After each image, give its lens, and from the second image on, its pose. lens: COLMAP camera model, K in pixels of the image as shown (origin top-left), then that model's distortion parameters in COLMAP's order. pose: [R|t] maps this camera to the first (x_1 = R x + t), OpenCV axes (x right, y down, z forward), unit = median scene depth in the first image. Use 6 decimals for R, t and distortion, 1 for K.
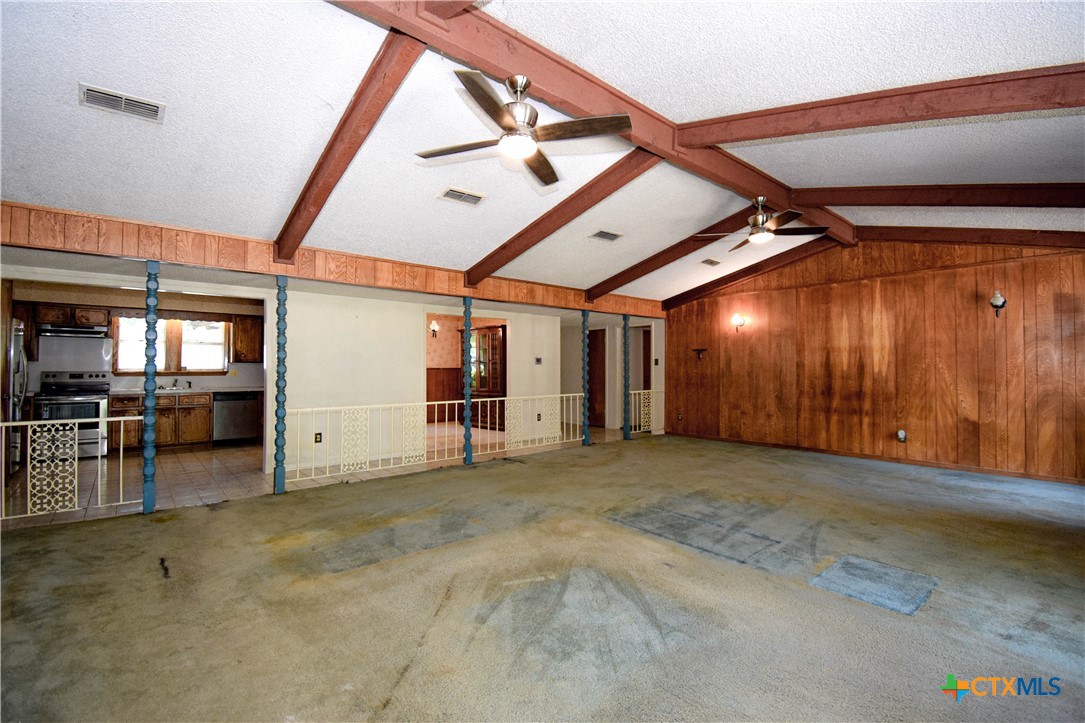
lens RADIAL K [[480.3, 0, 545.7], [0, 480.3, 359.4], [0, 0, 1]] dist [0.013469, -0.021951]
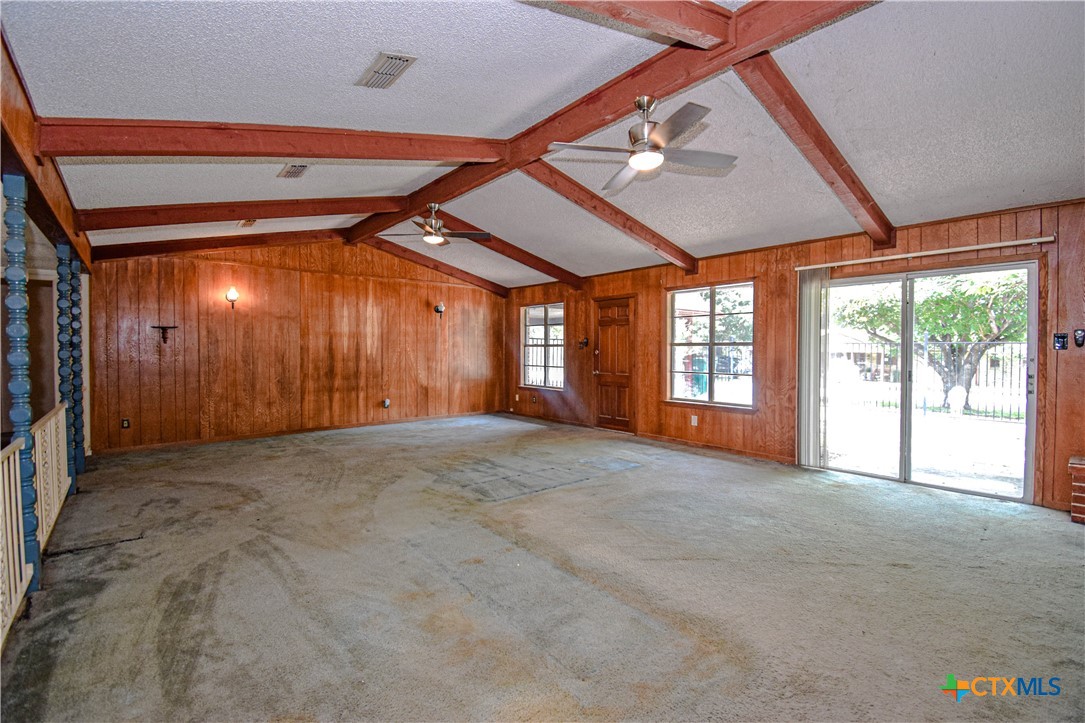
lens RADIAL K [[480.3, 0, 545.7], [0, 480.3, 359.4], [0, 0, 1]] dist [0.013469, -0.021951]
pose [[0.006139, -0.021867, 0.999742, -0.511557], [-0.017330, 0.999608, 0.021971, 0.003907], [-0.999831, -0.017460, 0.005758, 0.519321]]
